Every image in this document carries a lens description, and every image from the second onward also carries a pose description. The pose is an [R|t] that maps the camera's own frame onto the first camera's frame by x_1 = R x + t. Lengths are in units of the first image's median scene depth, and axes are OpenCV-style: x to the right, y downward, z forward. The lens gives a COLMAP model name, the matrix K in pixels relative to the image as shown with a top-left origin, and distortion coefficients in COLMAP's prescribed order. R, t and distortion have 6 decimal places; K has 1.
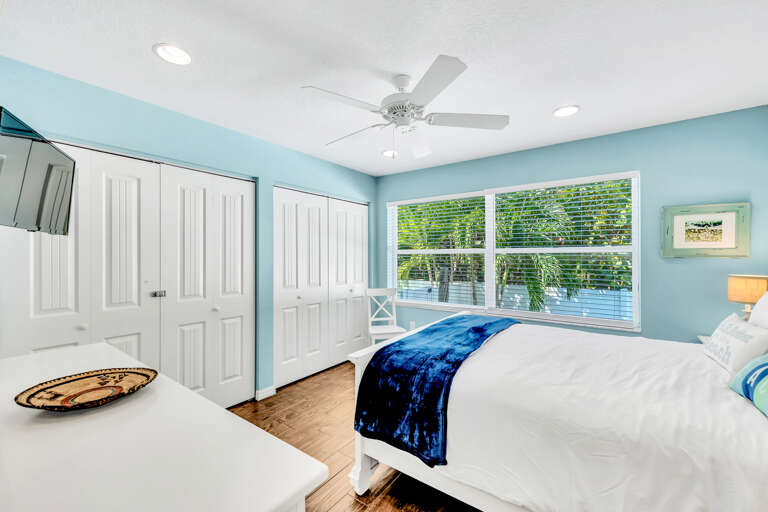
lens RADIAL K [[310.1, 0, 384.0], [0, 310.1, 256.0], [0, 0, 1]] dist [-0.000516, -0.000172]
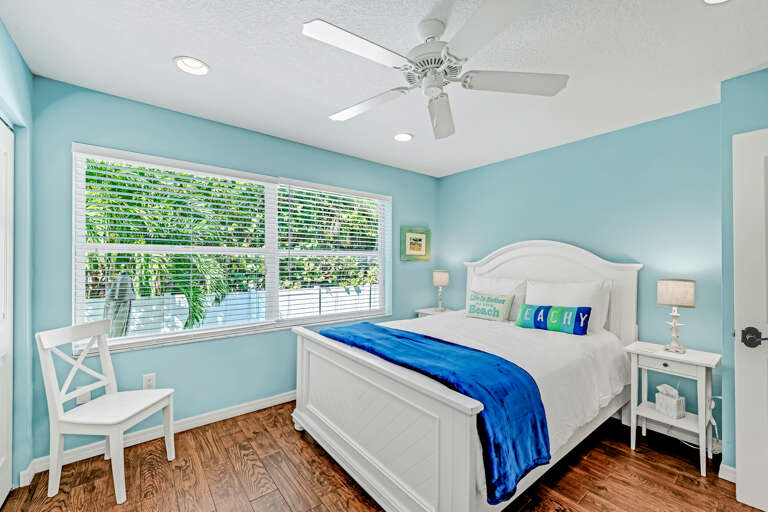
lens RADIAL K [[305.1, 0, 381.6], [0, 305.1, 270.6], [0, 0, 1]] dist [-0.000418, -0.000080]
pose [[0.270909, -0.030423, 0.962124, -0.371431], [-0.002961, 0.999469, 0.032438, 0.004714], [-0.962600, -0.011637, 0.270676, 0.503141]]
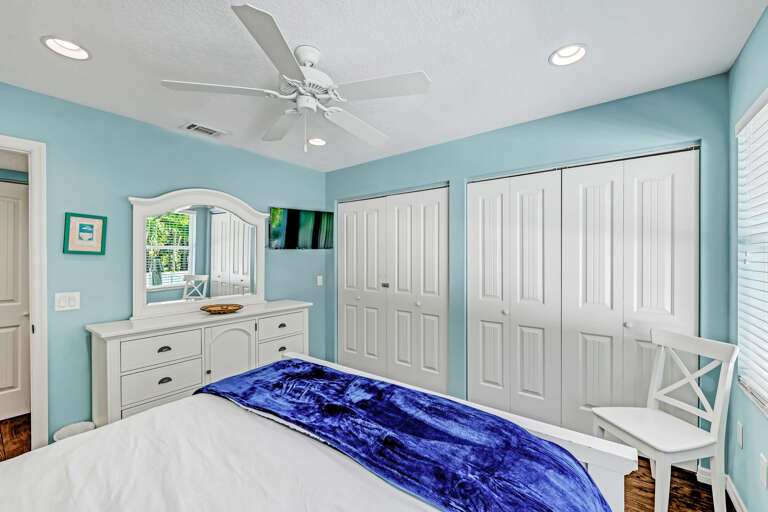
lens RADIAL K [[310.1, 0, 384.0], [0, 310.1, 256.0], [0, 0, 1]] dist [-0.000516, -0.000172]
pose [[-0.015643, -0.008644, -0.999840, 0.482501], [-0.001734, 0.999961, -0.008617, -0.001895], [0.999876, 0.001599, -0.015658, 0.658086]]
